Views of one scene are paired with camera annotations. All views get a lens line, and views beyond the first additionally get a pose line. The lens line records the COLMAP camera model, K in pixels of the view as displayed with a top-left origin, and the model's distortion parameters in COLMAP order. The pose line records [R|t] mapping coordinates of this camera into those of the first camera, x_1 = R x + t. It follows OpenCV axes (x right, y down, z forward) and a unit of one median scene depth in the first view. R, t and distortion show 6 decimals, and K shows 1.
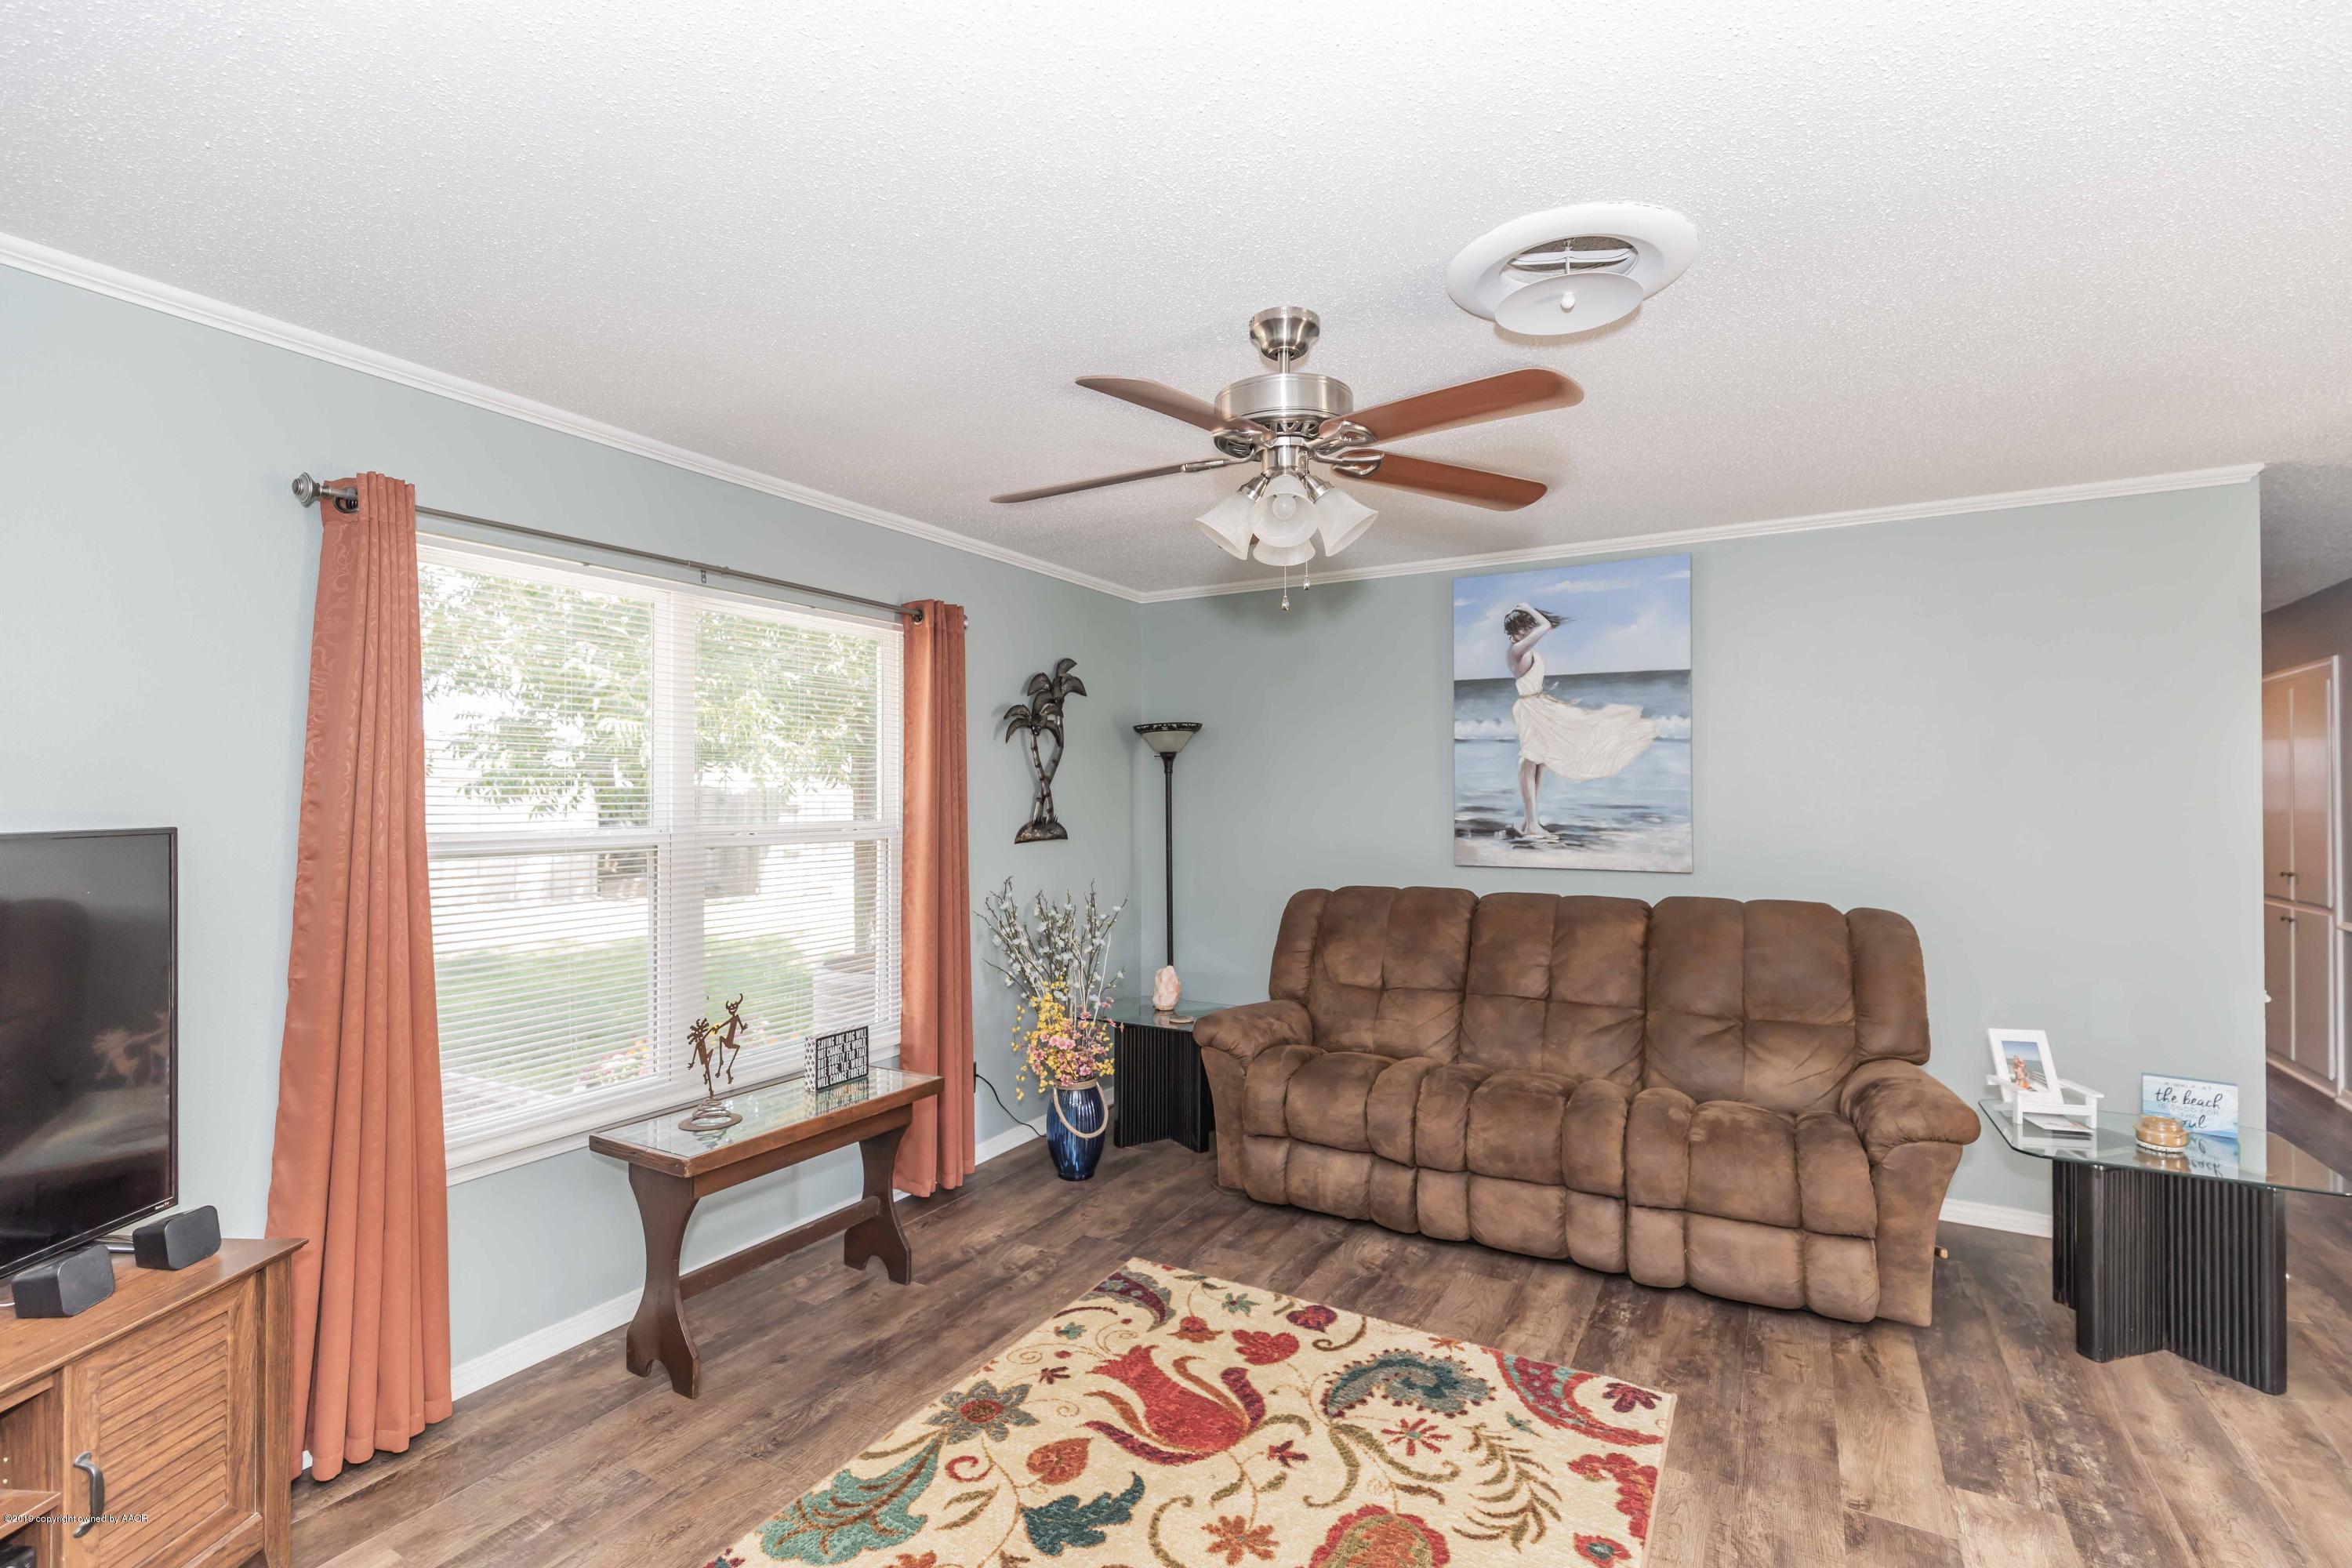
lens RADIAL K [[1064.7, 0, 1186.5], [0, 1064.7, 786.6], [0, 0, 1]] dist [0.001834, -0.000742]
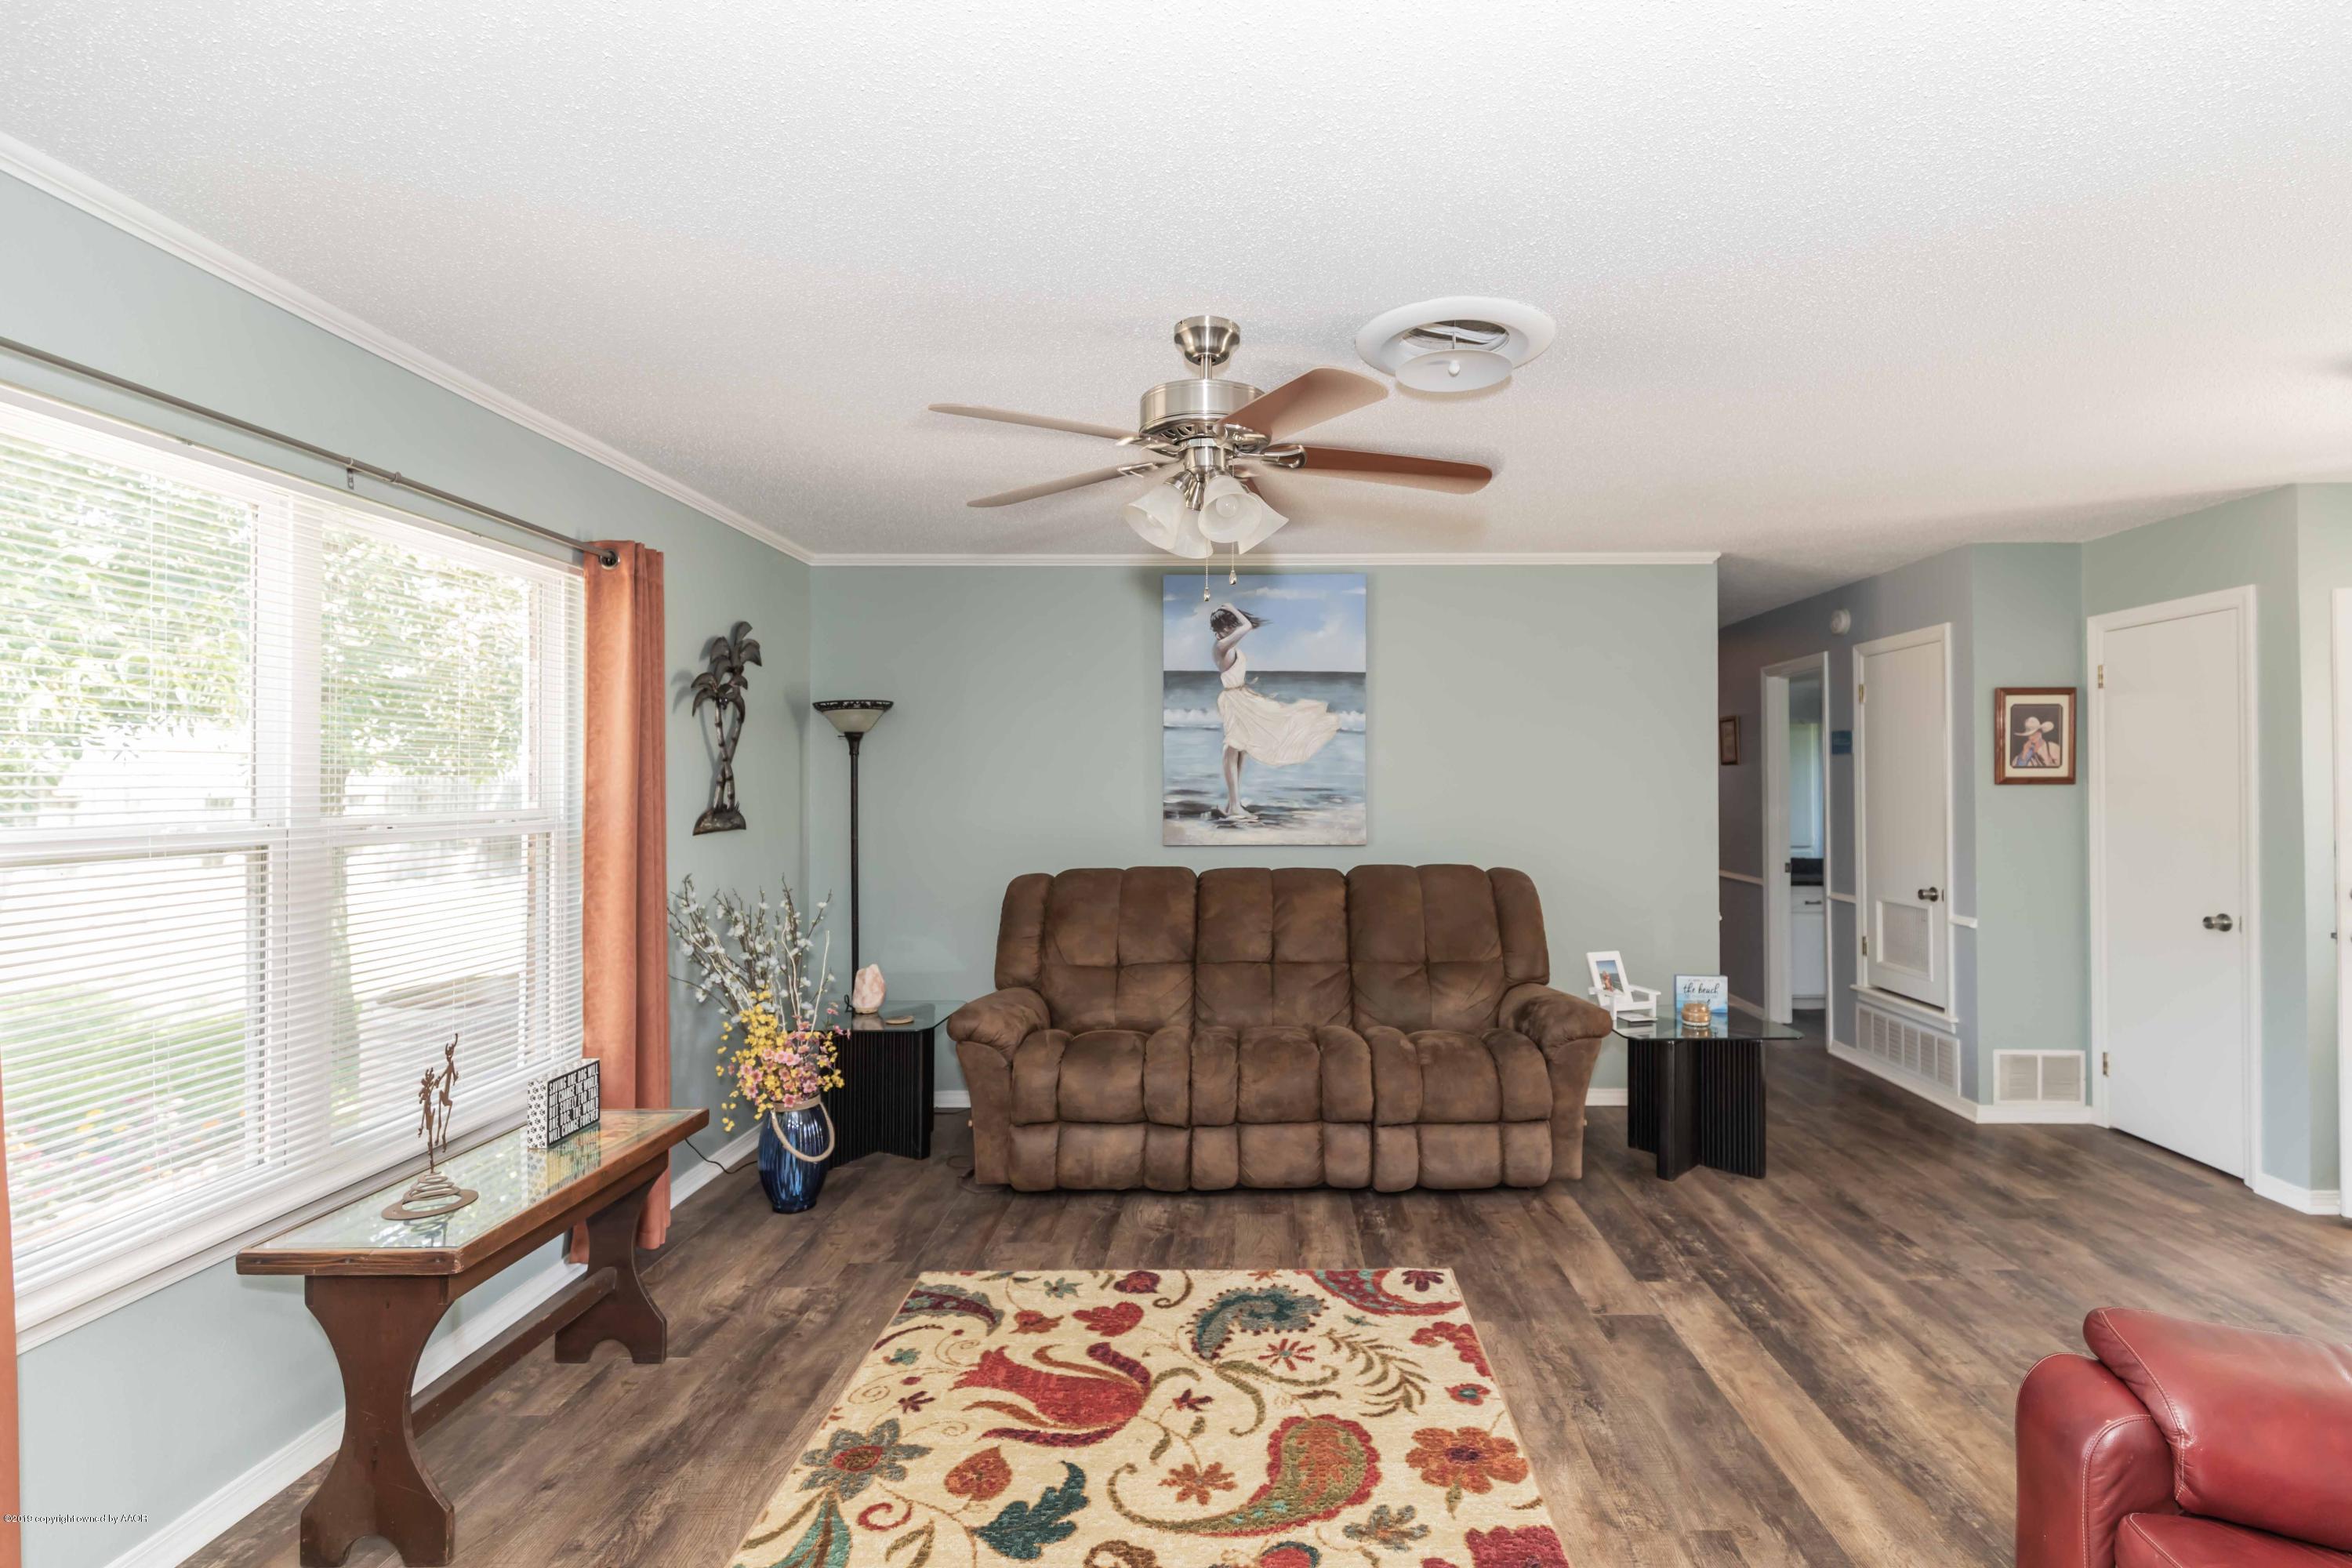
lens RADIAL K [[1084.5, 0, 1266.0], [0, 1084.5, 772.1], [0, 0, 1]] dist [0.002880, -0.001087]
pose [[0.863960, 0.004849, 0.503537, -0.297521], [-0.003651, 0.999988, -0.003366, 0.006130], [-0.503547, 0.001070, 0.863967, 0.027405]]
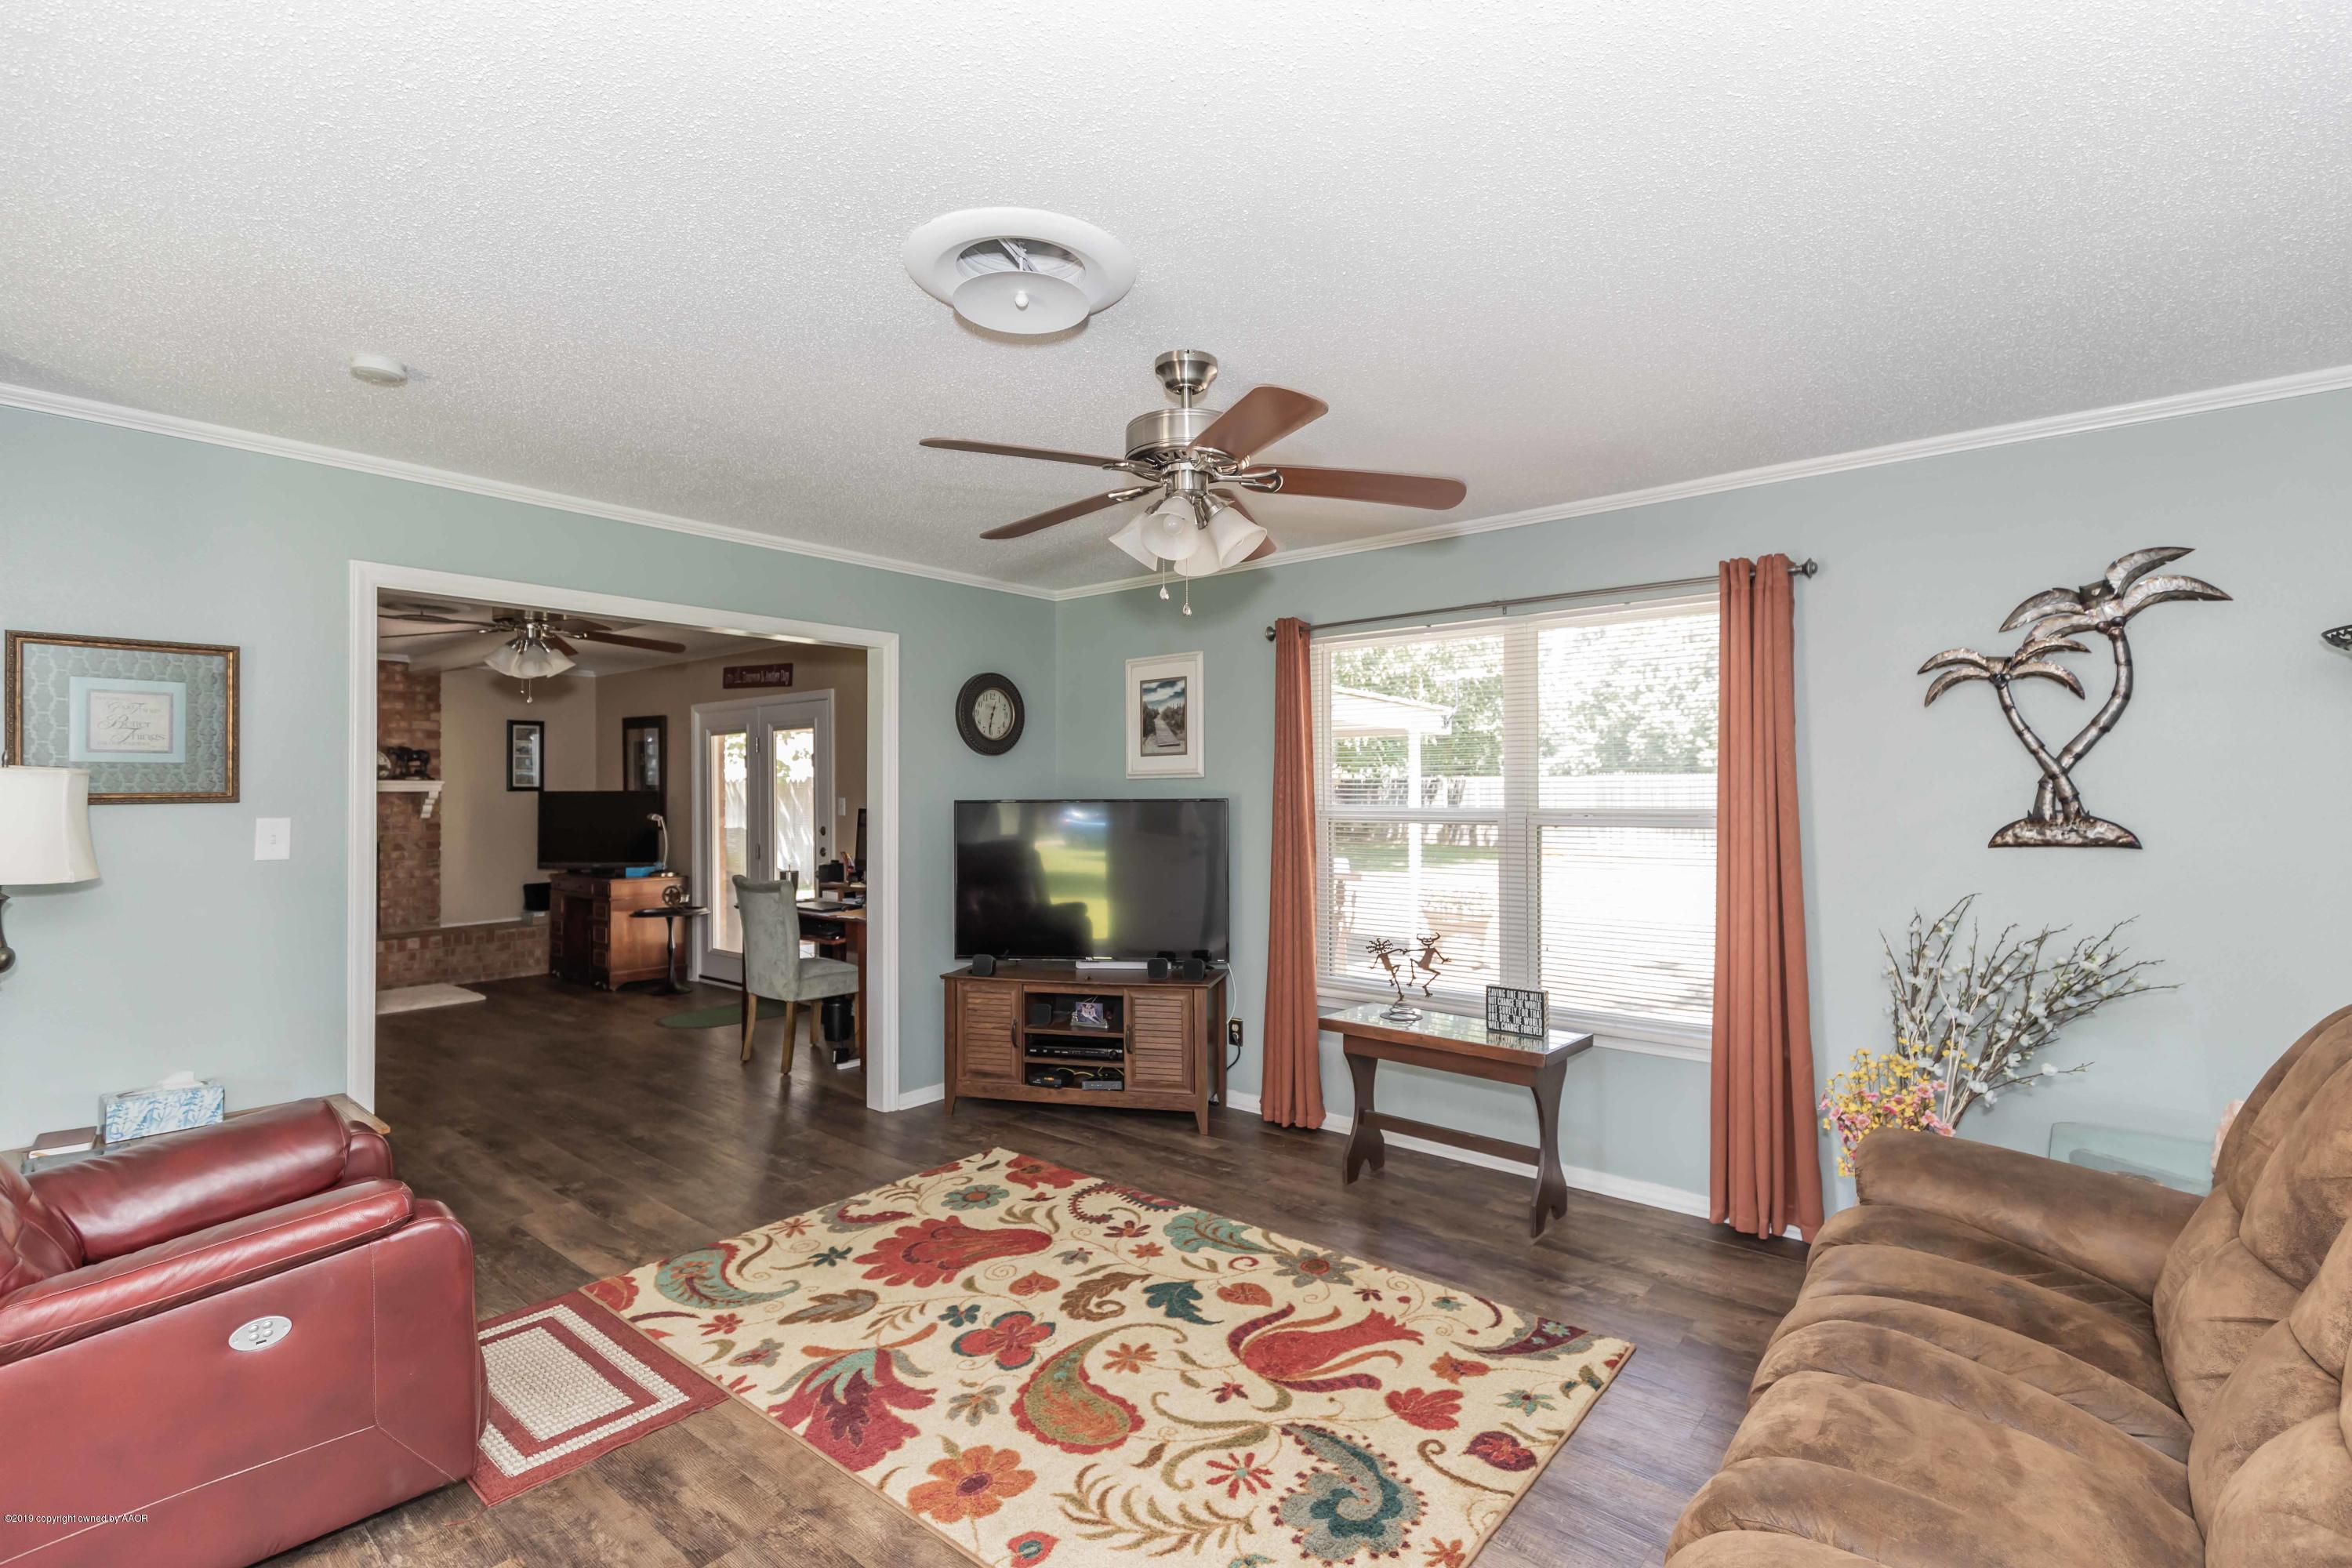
lens RADIAL K [[1064.7, 0, 1186.5], [0, 1064.7, 786.6], [0, 0, 1]] dist [0.001834, -0.000742]
pose [[-0.168222, -0.001611, -0.985748, 0.894375], [0.012411, 0.999916, -0.003752, 0.014898], [0.985671, -0.012866, -0.168188, 0.883920]]
